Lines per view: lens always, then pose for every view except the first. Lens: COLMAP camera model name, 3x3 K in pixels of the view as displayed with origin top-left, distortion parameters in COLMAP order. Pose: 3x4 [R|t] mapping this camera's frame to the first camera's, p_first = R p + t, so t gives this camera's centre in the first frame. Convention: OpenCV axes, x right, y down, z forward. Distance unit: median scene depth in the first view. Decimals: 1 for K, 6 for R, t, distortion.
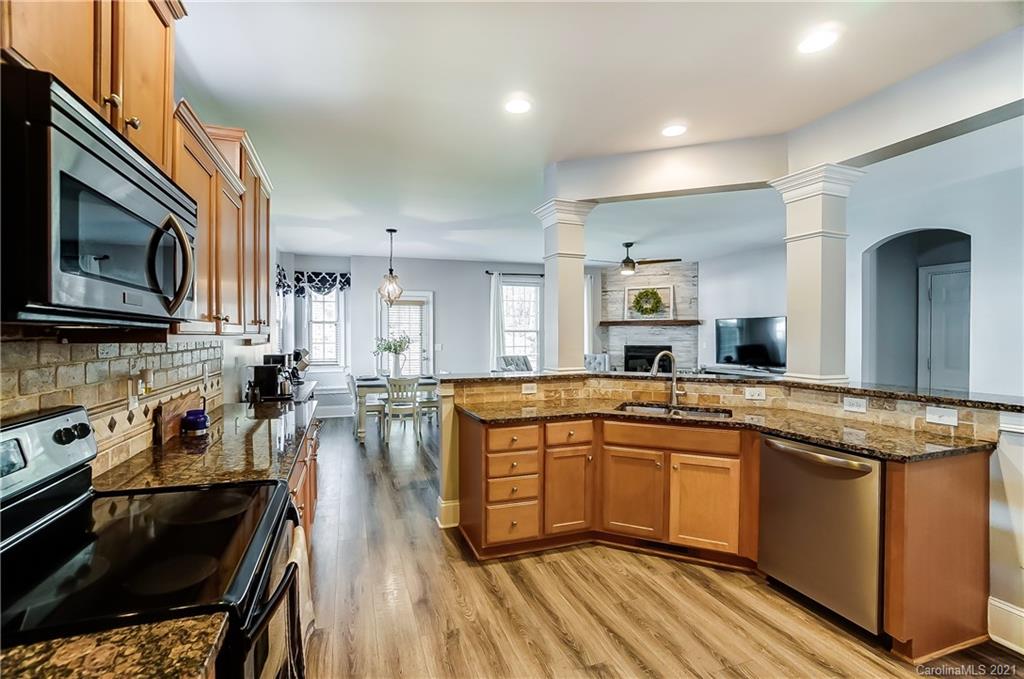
lens RADIAL K [[453.4, 0, 503.2], [0, 453.4, 336.6], [0, 0, 1]] dist [-0.055476, 0.016549]
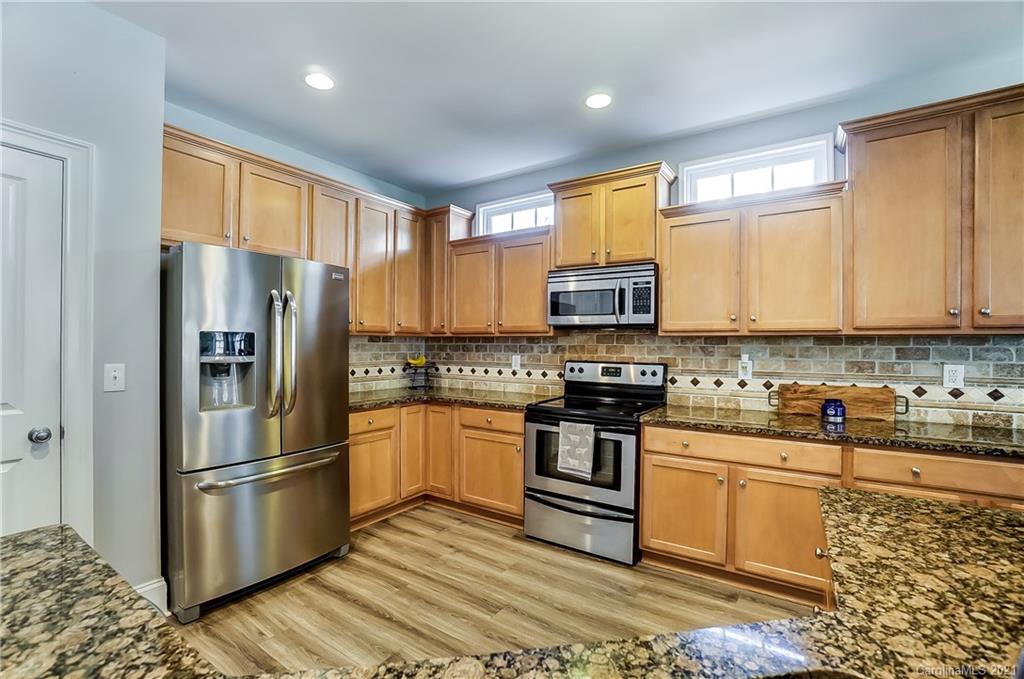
lens RADIAL K [[453.4, 0, 501.1], [0, 453.4, 343.4], [0, 0, 1]] dist [-0.055476, 0.016549]
pose [[-0.805364, -0.003706, -0.592769, 0.461321], [-0.009757, 0.999928, 0.007005, 0.019632], [0.592700, 0.011425, -0.805342, 1.013489]]
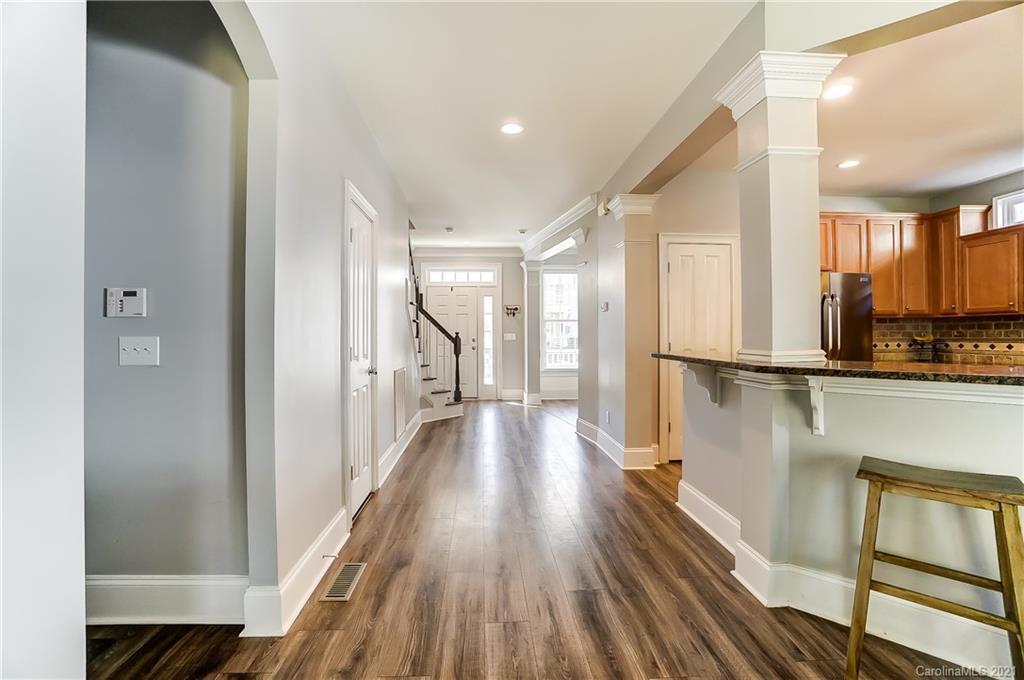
lens RADIAL K [[453.4, 0, 501.0], [0, 453.4, 331.6], [0, 0, 1]] dist [-0.055476, 0.016549]
pose [[-0.959356, 0.008702, 0.282065, 0.878306], [0.009332, 0.999956, 0.000890, 0.045117], [-0.282045, 0.003486, -0.959395, 1.707896]]
